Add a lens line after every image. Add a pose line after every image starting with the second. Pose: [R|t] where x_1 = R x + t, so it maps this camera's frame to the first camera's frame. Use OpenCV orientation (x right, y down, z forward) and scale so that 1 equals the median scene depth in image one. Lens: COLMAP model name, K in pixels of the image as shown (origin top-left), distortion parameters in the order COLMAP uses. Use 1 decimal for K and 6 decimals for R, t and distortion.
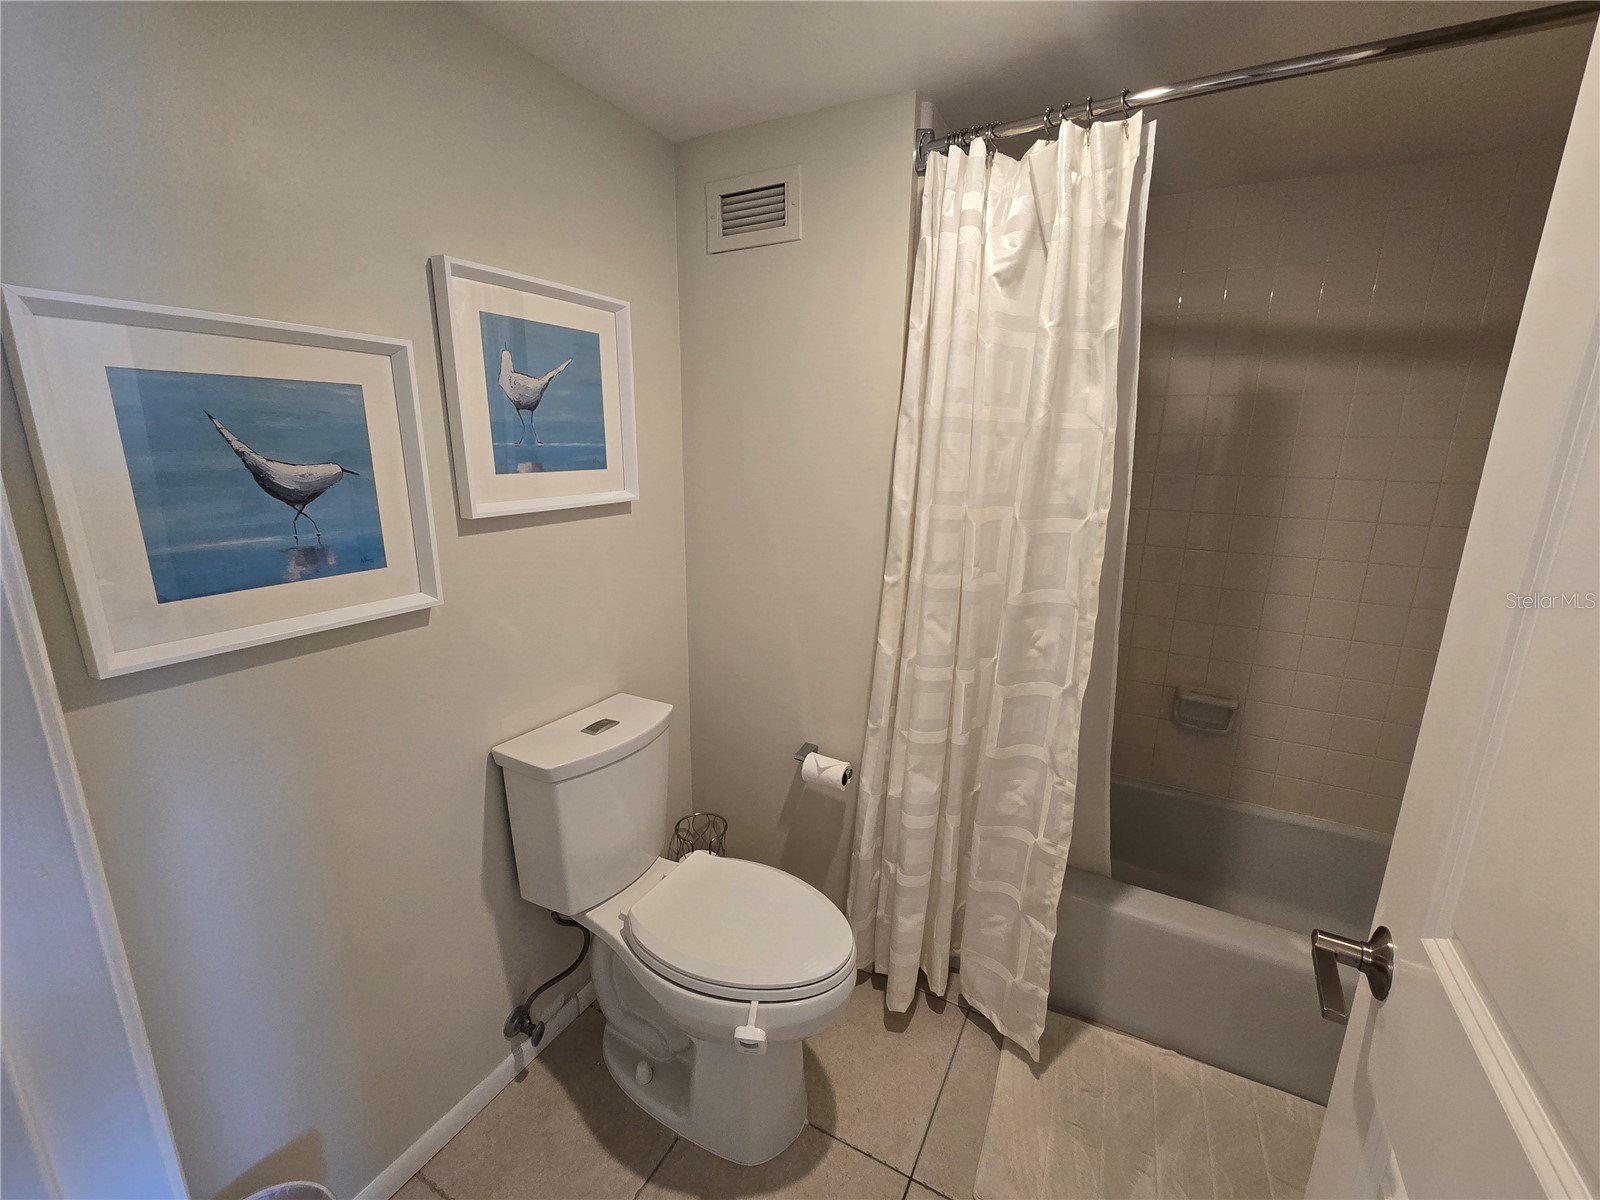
lens RADIAL K [[654.9, 0, 802.3], [0, 654.9, 593.1], [0, 0, 1]] dist [-0.005925, -0.000569]
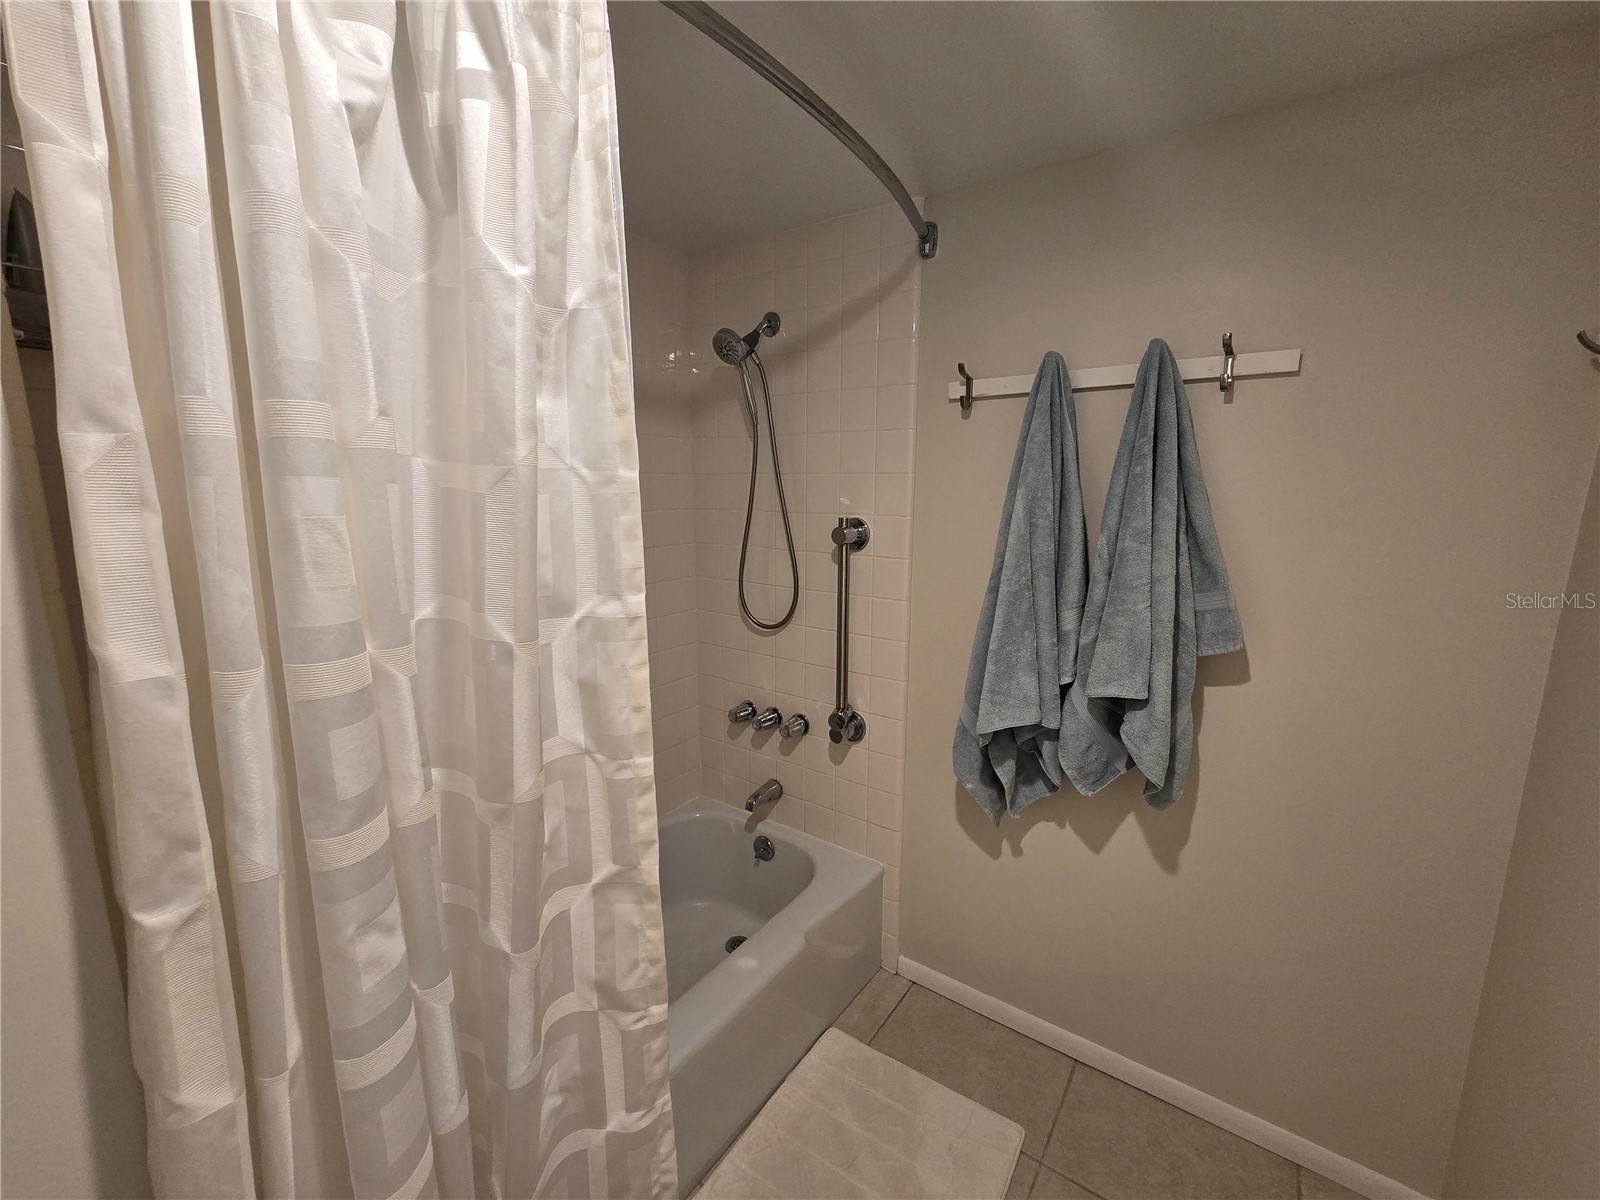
lens RADIAL K [[654.9, 0, 802.3], [0, 654.9, 593.1], [0, 0, 1]] dist [-0.005925, -0.000569]
pose [[0.132521, -0.194237, 0.971962, -0.122537], [0.214775, 0.962940, 0.163150, -0.177871], [-0.967631, 0.187133, 0.169327, 0.653504]]
